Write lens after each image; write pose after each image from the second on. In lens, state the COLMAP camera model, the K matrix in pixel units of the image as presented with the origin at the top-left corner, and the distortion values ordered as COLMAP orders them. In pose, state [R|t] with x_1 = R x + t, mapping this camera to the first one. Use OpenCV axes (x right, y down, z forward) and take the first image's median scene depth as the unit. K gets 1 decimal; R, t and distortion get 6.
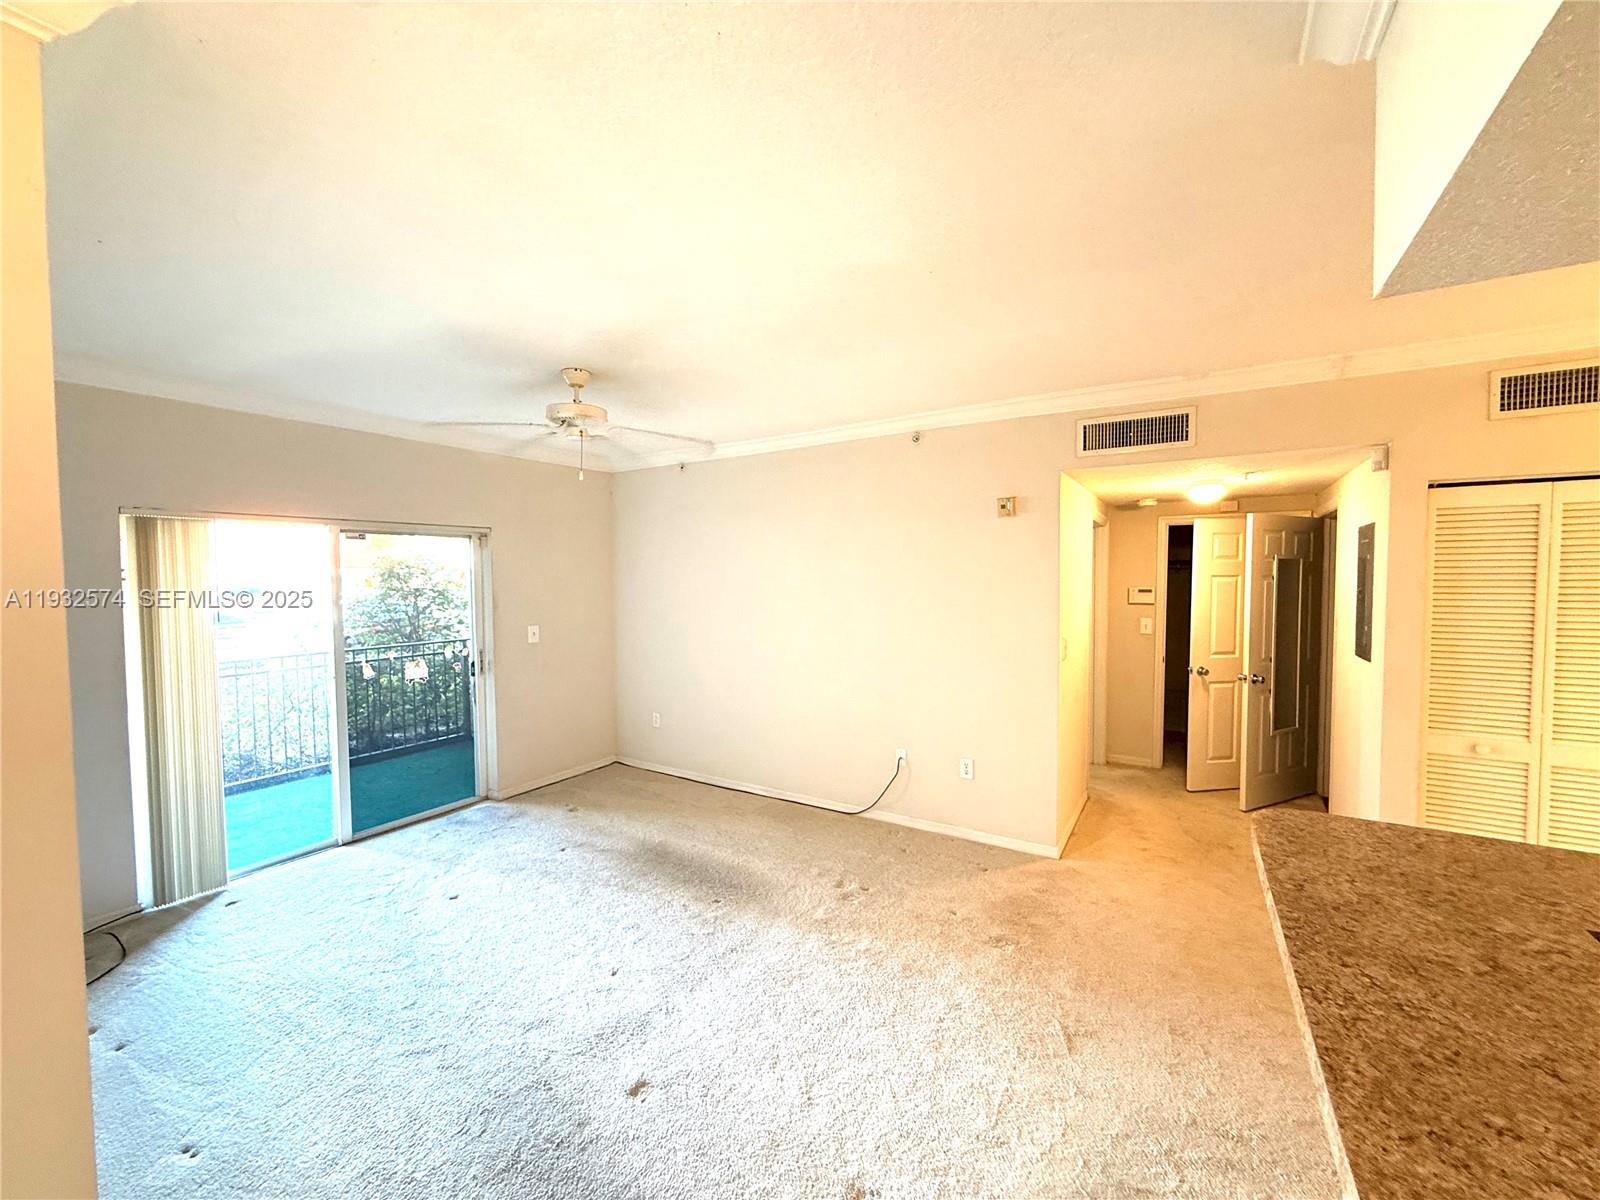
lens RADIAL K [[638.2, 0, 800.2], [0, 638.2, 602.1], [0, 0, 1]] dist [0.000824, -0.000247]
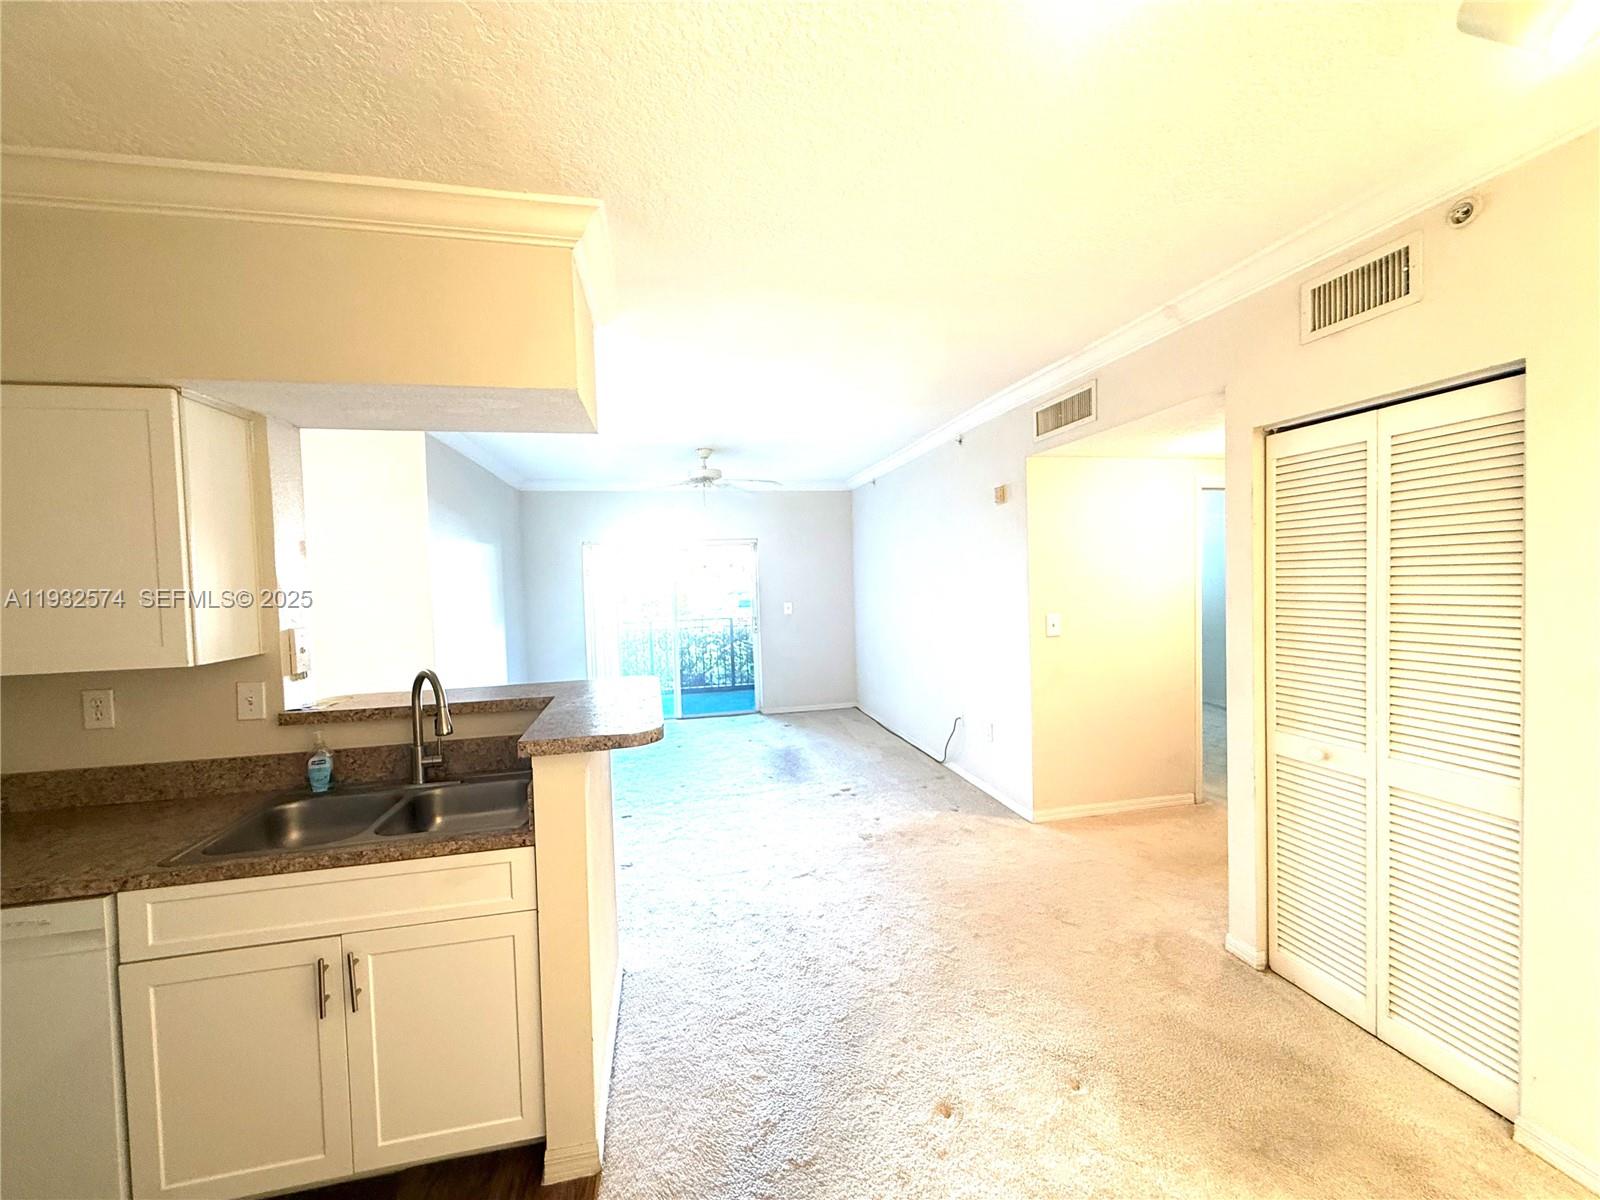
lens RADIAL K [[641.5, 0, 798.2], [0, 641.5, 597.6], [0, 0, 1]] dist [0.001812, 0.000373]
pose [[0.690682, 0.005209, -0.723140, 0.923059], [-0.002666, 0.999986, 0.004658, 0.024998], [0.723154, -0.001289, 0.690686, -0.019047]]
